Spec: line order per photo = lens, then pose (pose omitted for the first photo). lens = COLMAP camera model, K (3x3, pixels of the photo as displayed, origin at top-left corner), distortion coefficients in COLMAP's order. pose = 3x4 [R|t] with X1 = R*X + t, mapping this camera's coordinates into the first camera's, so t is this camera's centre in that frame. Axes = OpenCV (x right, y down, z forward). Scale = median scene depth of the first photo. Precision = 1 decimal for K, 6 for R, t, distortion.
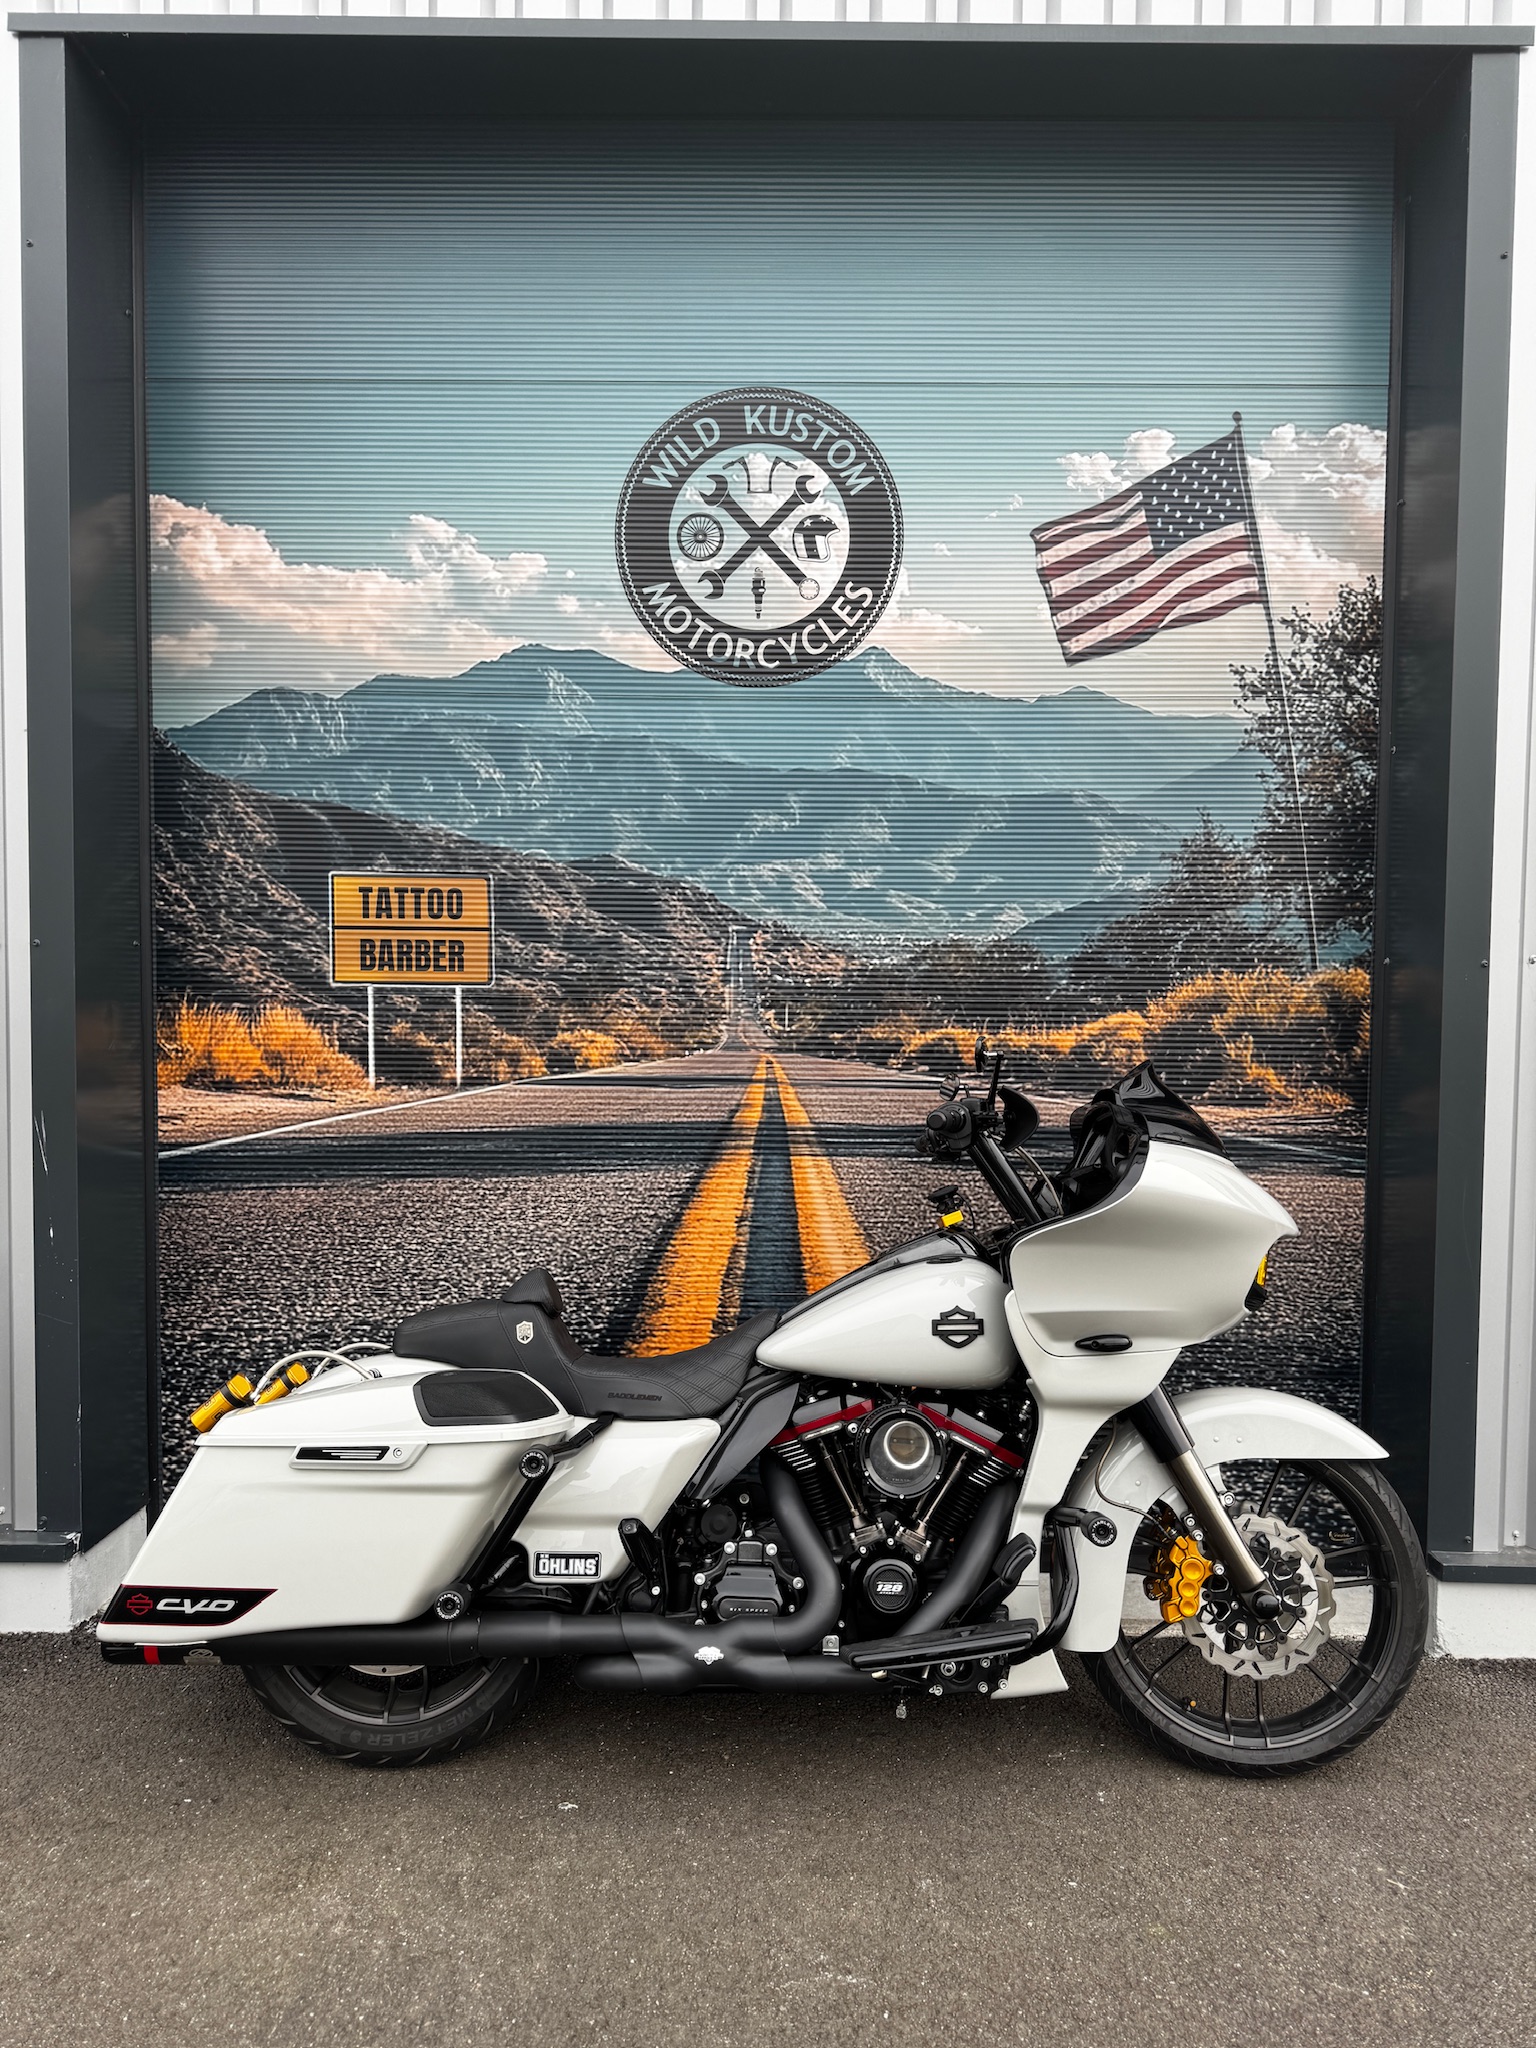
lens RADIAL K [[1395.2, 0, 772.5], [0, 1395.2, 1024.2], [0, 0, 1]] dist [0.032401, -0.054478]
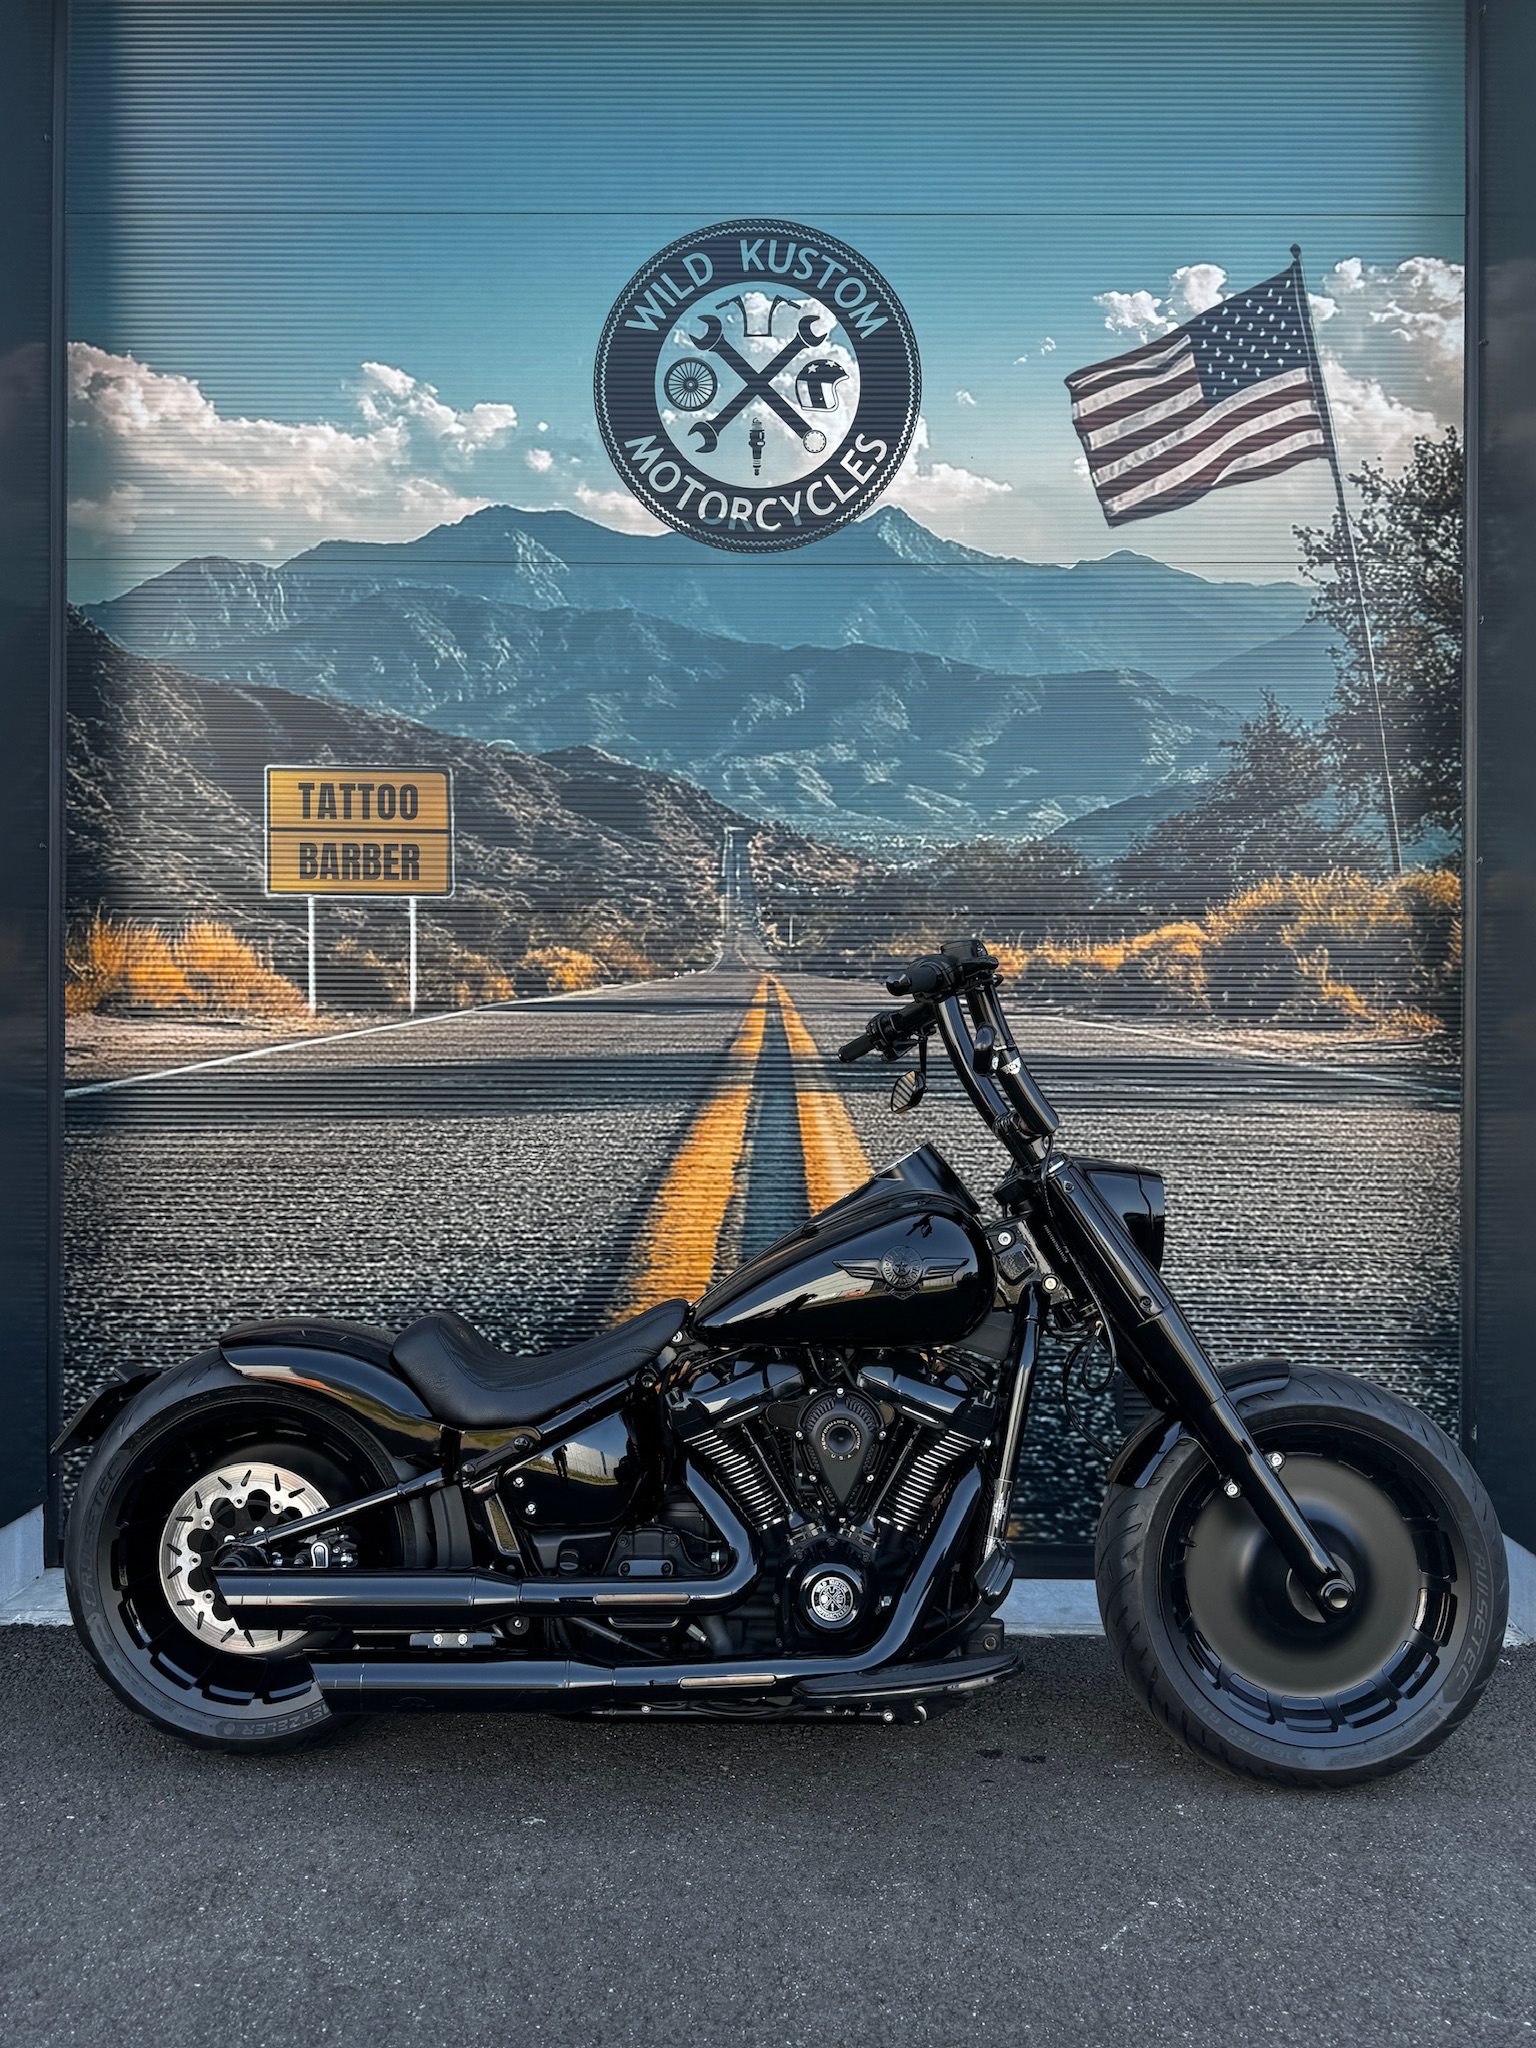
lens RADIAL K [[1492.4, 0, 770.6], [0, 1492.4, 1031.3], [0, 0, 1]] dist [0.026110, -0.052912]
pose [[0.999987, -0.003866, 0.003314, -0.005931], [0.004009, 0.999000, -0.044527, 0.099873], [-0.003139, 0.044540, 0.999003, 0.076117]]
